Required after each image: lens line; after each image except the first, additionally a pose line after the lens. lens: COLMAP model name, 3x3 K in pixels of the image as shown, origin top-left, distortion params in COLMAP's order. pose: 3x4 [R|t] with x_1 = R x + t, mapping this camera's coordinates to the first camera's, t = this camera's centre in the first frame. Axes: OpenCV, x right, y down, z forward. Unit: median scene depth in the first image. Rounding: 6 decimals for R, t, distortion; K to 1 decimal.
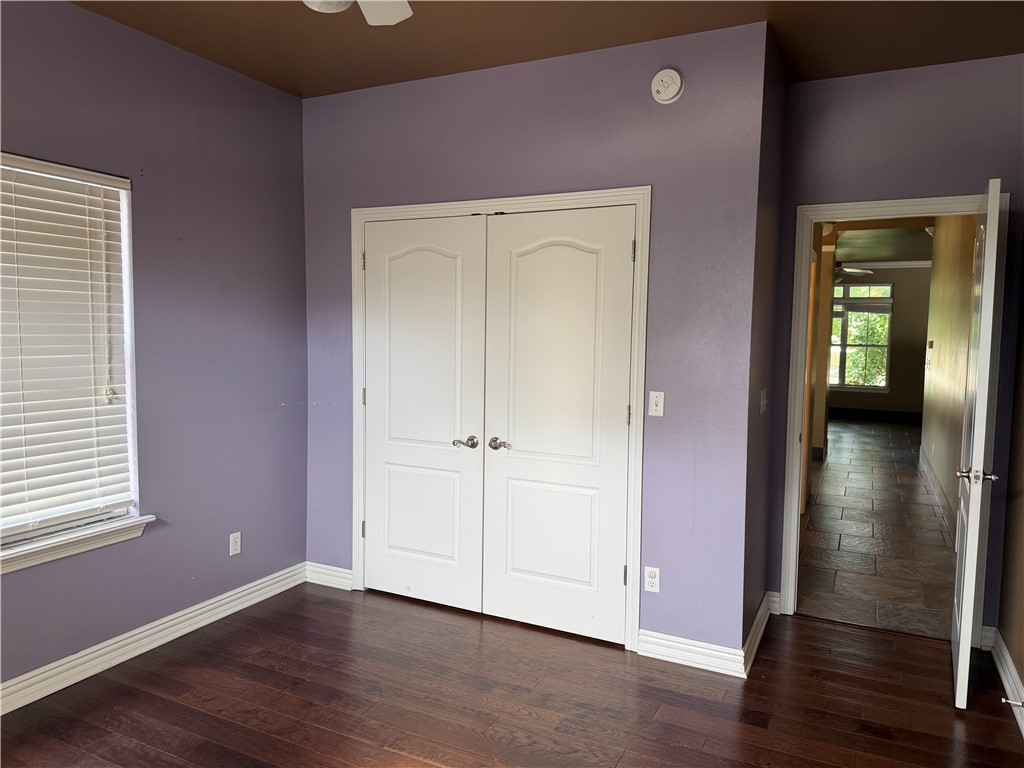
lens RADIAL K [[726.9, 0, 501.8], [0, 726.9, 381.6], [0, 0, 1]] dist [0.063250, -0.073782]
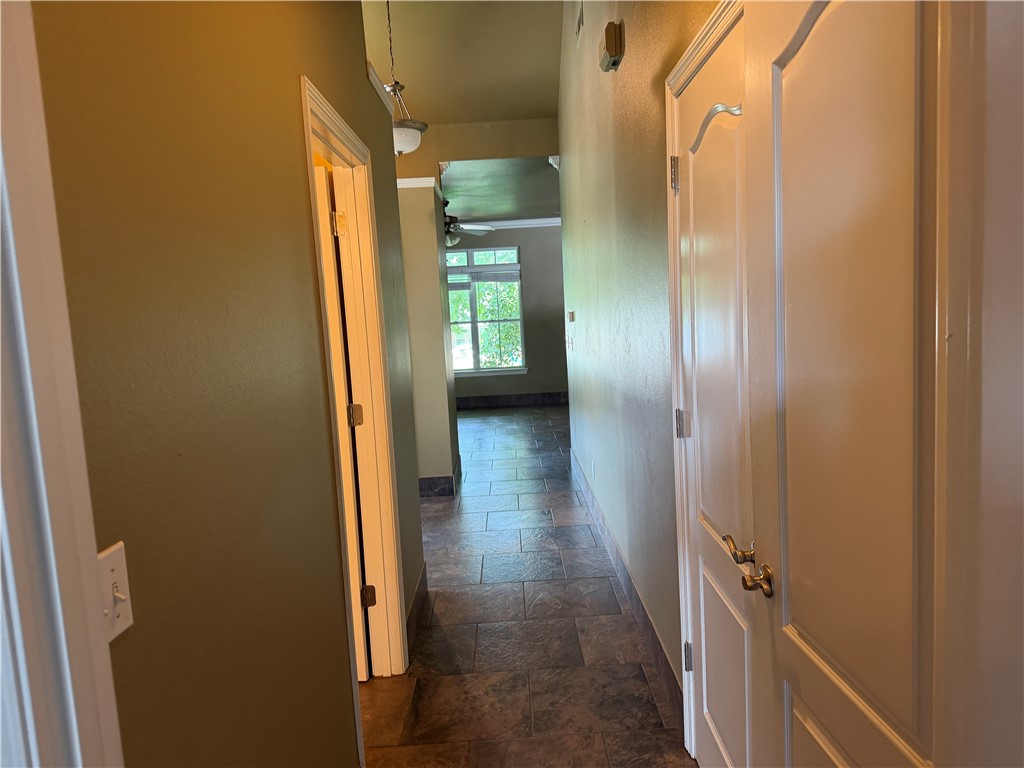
lens RADIAL K [[722.9, 0, 512.0], [0, 722.9, 384.0], [0, 0, 1]] dist [0.075898, -0.097752]
pose [[0.887091, -0.111247, 0.447988, 0.733238], [0.099508, 0.993793, 0.049741, -0.095747], [-0.450740, 0.000453, 0.892655, 1.418722]]
